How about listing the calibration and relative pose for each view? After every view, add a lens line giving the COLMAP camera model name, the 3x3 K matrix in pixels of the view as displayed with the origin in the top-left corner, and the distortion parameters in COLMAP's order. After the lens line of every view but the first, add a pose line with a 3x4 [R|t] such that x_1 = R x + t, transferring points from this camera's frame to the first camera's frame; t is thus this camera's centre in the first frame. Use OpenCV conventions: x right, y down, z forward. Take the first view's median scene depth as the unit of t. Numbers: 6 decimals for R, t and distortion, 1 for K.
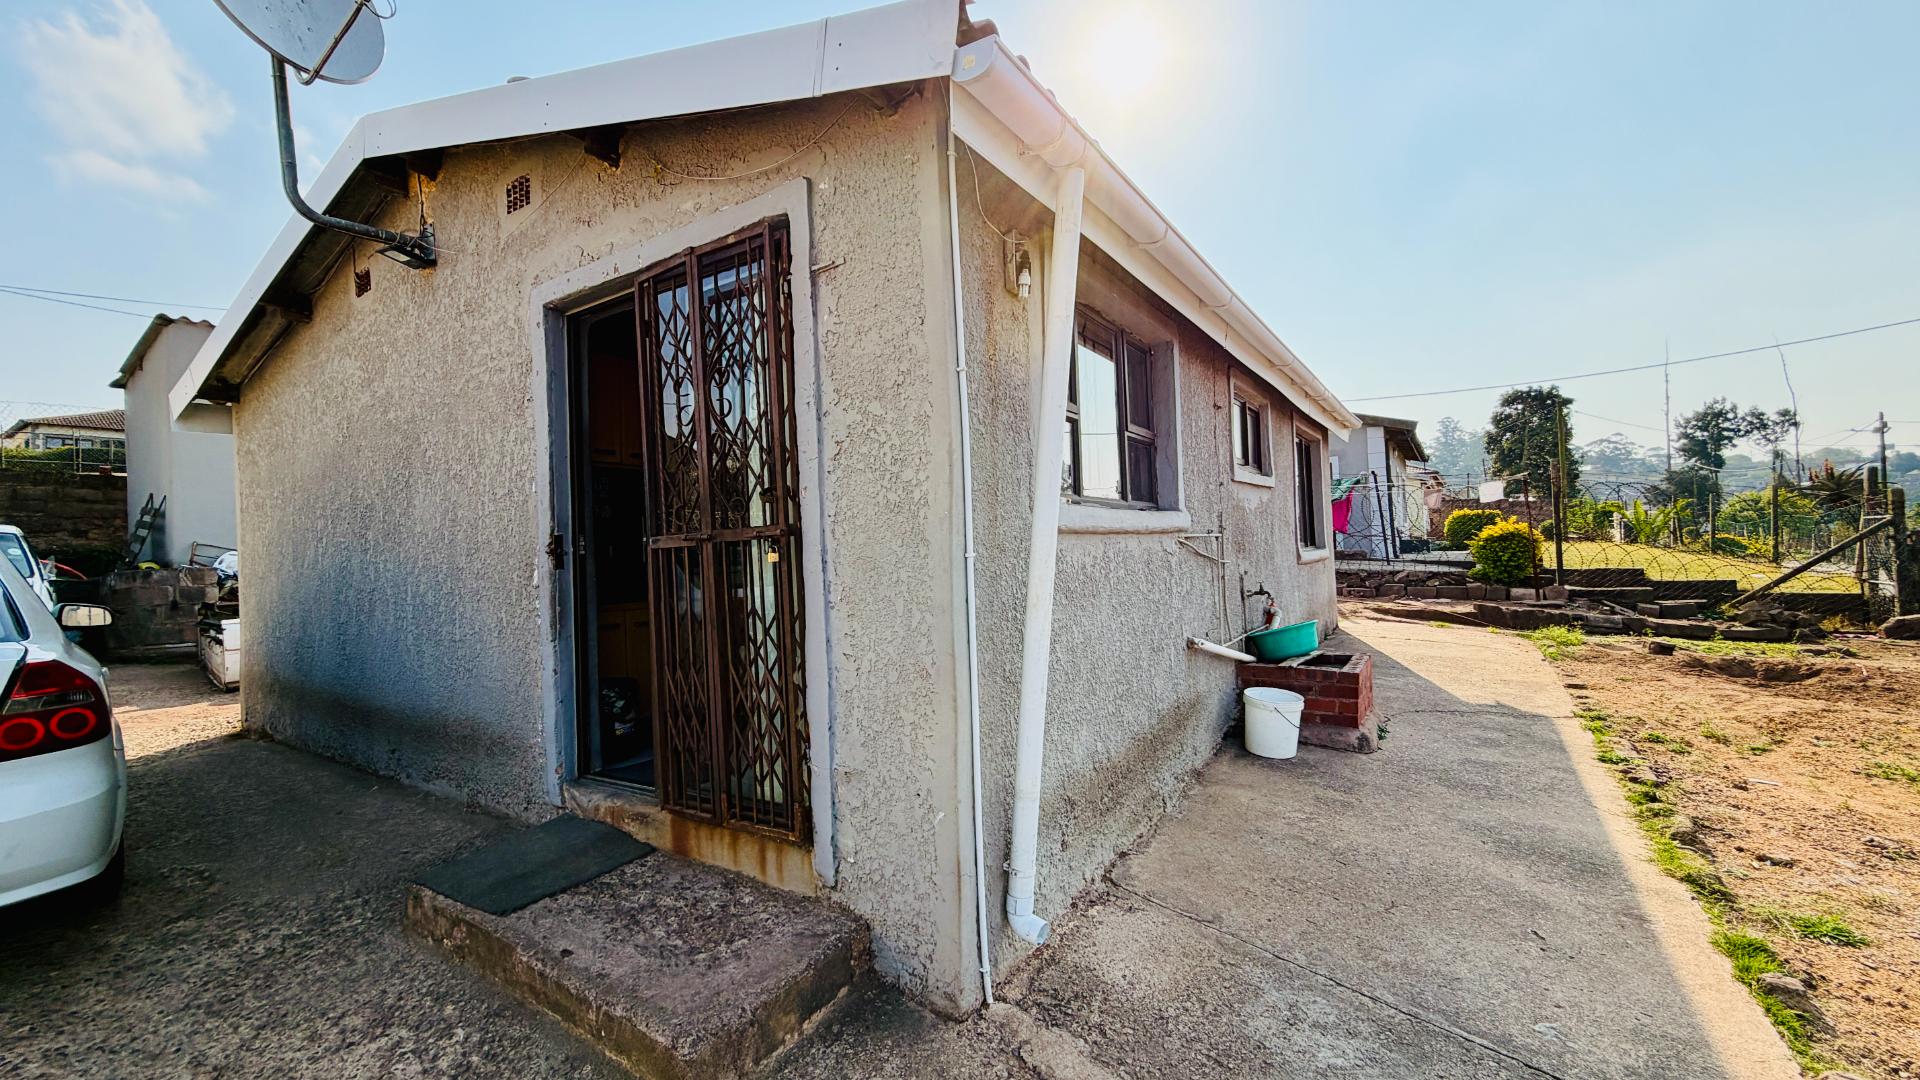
lens RADIAL K [[774.1, 0, 946.7], [0, 774.1, 539.7], [0, 0, 1]] dist [-0.000647, 0.000031]
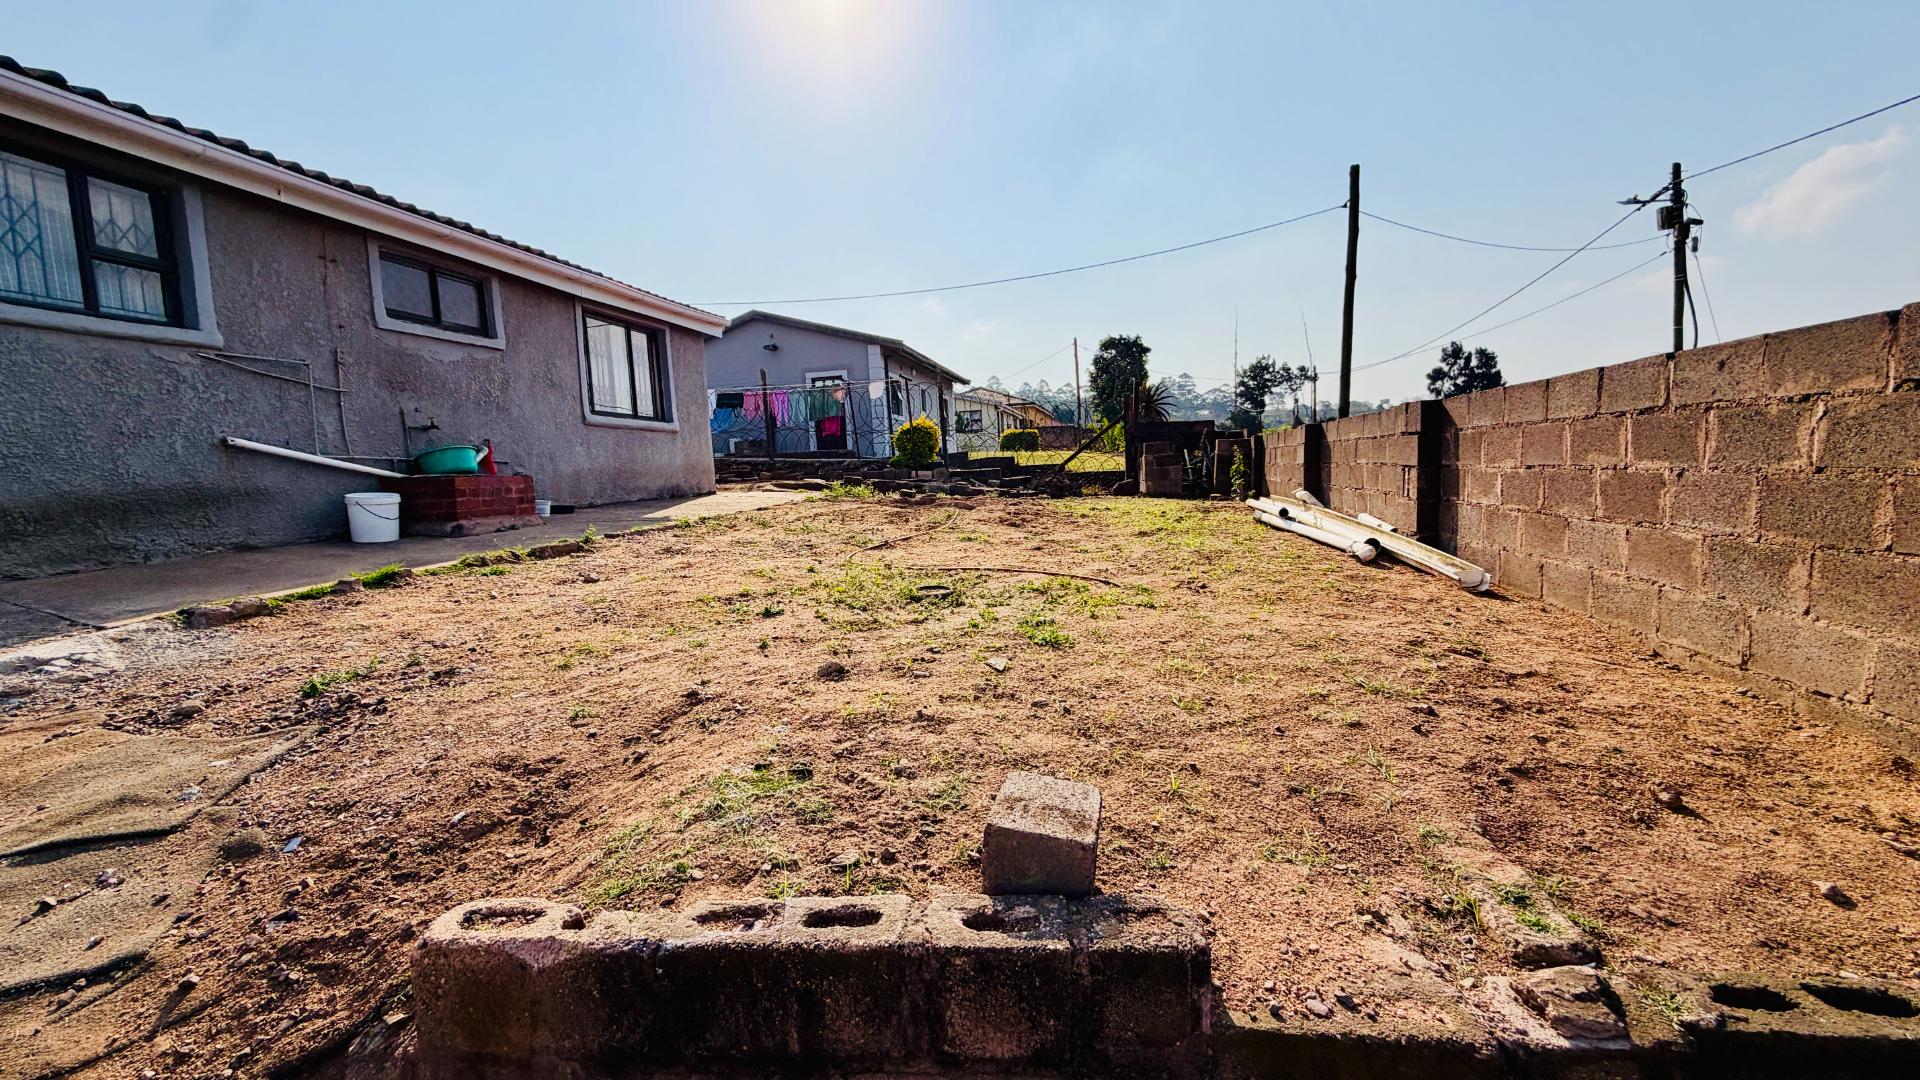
lens RADIAL K [[774.1, 0, 957.1], [0, 774.1, 533.3], [0, 0, 1]] dist [-0.000647, 0.000031]
pose [[0.930313, -0.035086, 0.365085, 0.990412], [0.007199, 0.996969, 0.077468, 0.200814], [-0.366696, -0.069441, 0.927746, -0.620297]]
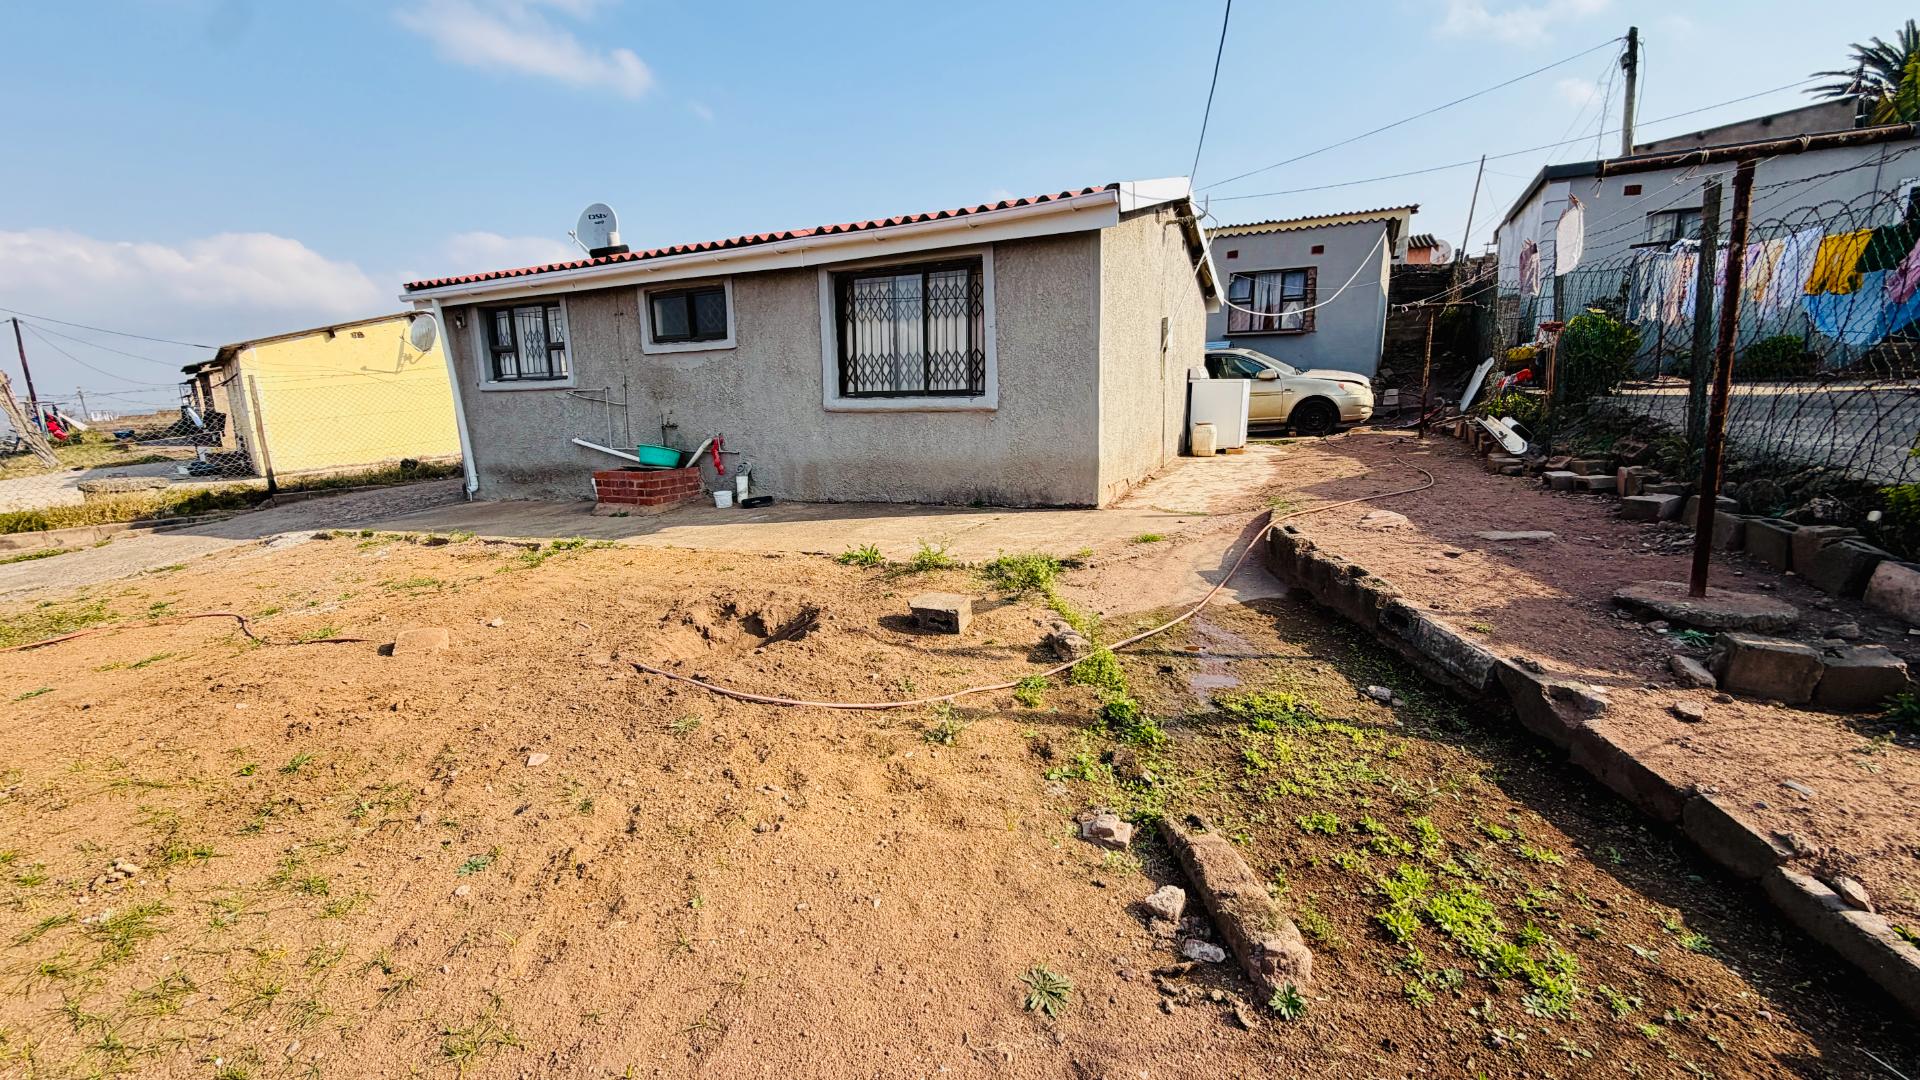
lens RADIAL K [[774.1, 0, 962.7], [0, 774.1, 531.3], [0, 0, 1]] dist [-0.000647, 0.000031]
pose [[0.152673, 0.208628, -0.966005, 2.807308], [0.033784, 0.975791, 0.216081, -0.055976], [0.987699, -0.065626, 0.141929, 1.822699]]
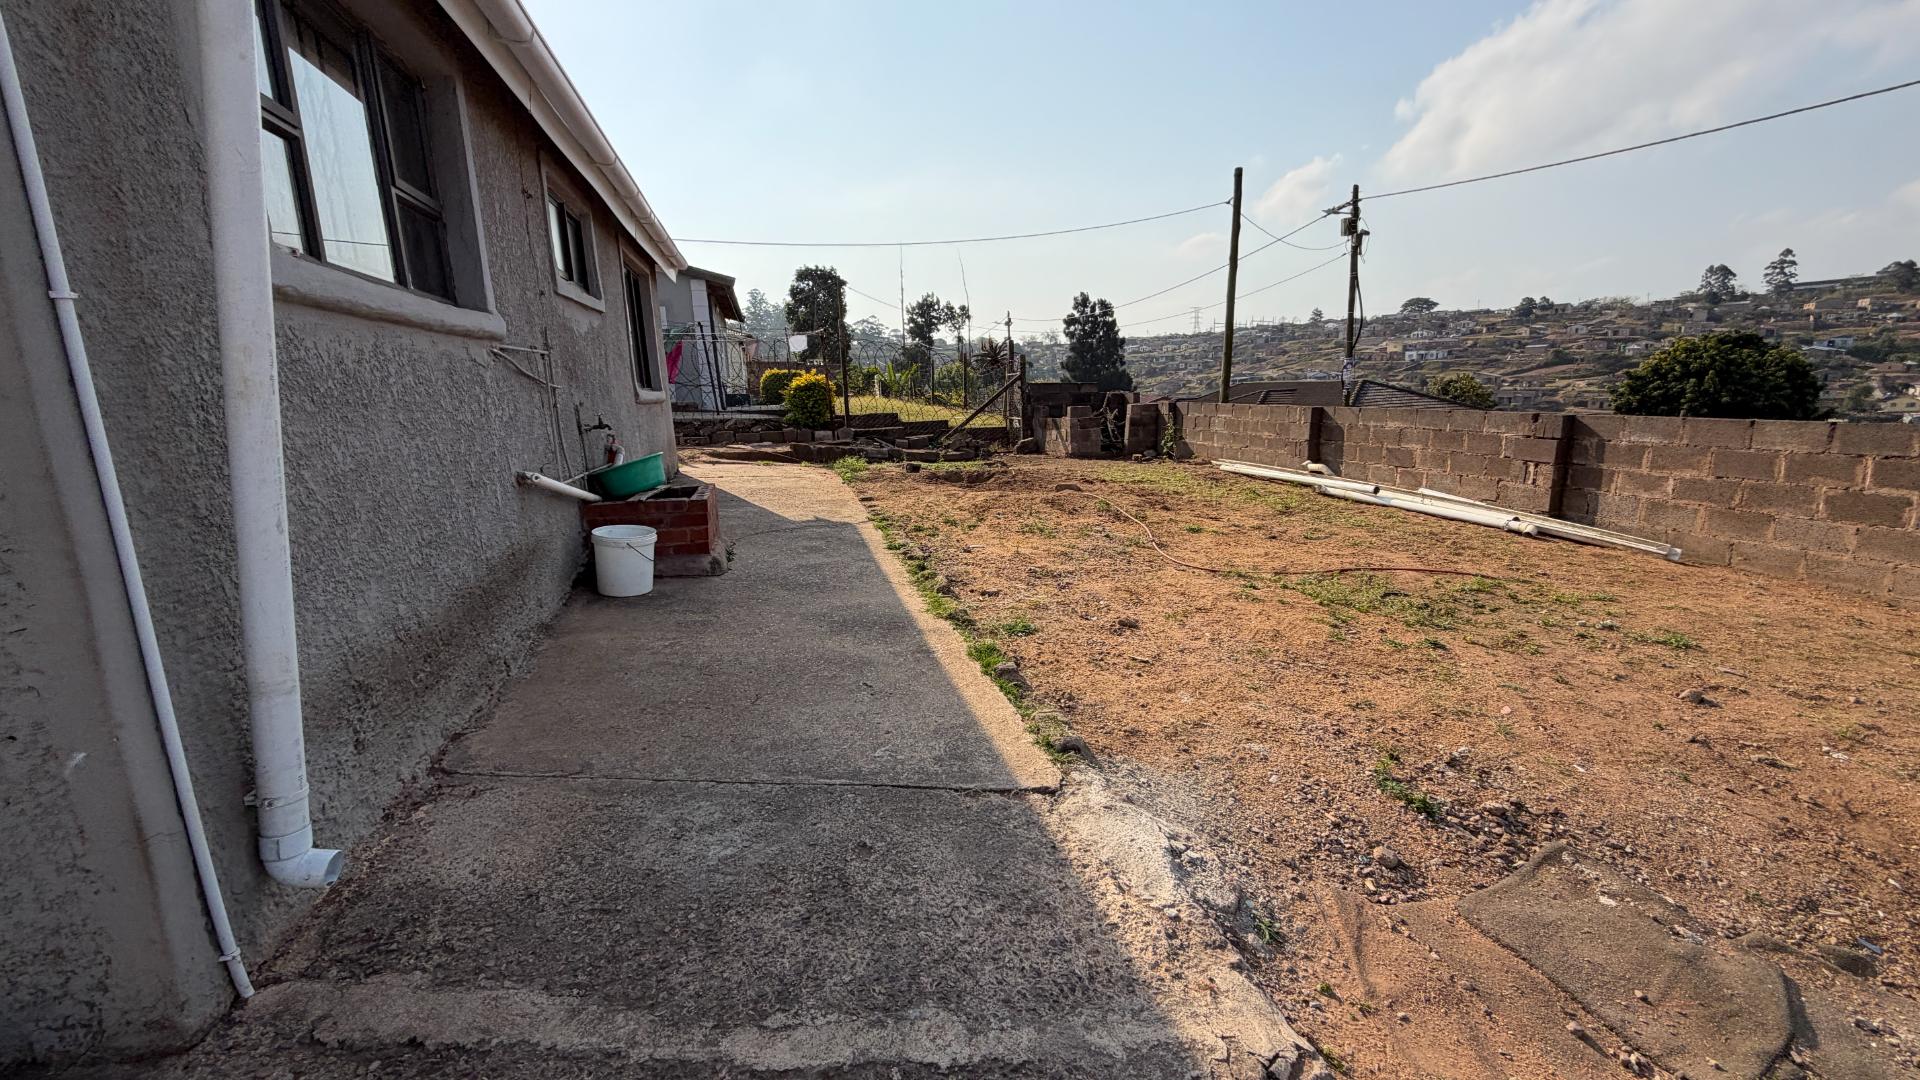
lens RADIAL K [[774.1, 0, 970.5], [0, 774.1, 537.8], [0, 0, 1]] dist [-0.000647, 0.000031]
pose [[0.671042, -0.131780, 0.729614, 0.022536], [0.003637, 0.984651, 0.174500, 0.054298], [-0.741411, -0.114443, 0.661221, 0.081626]]
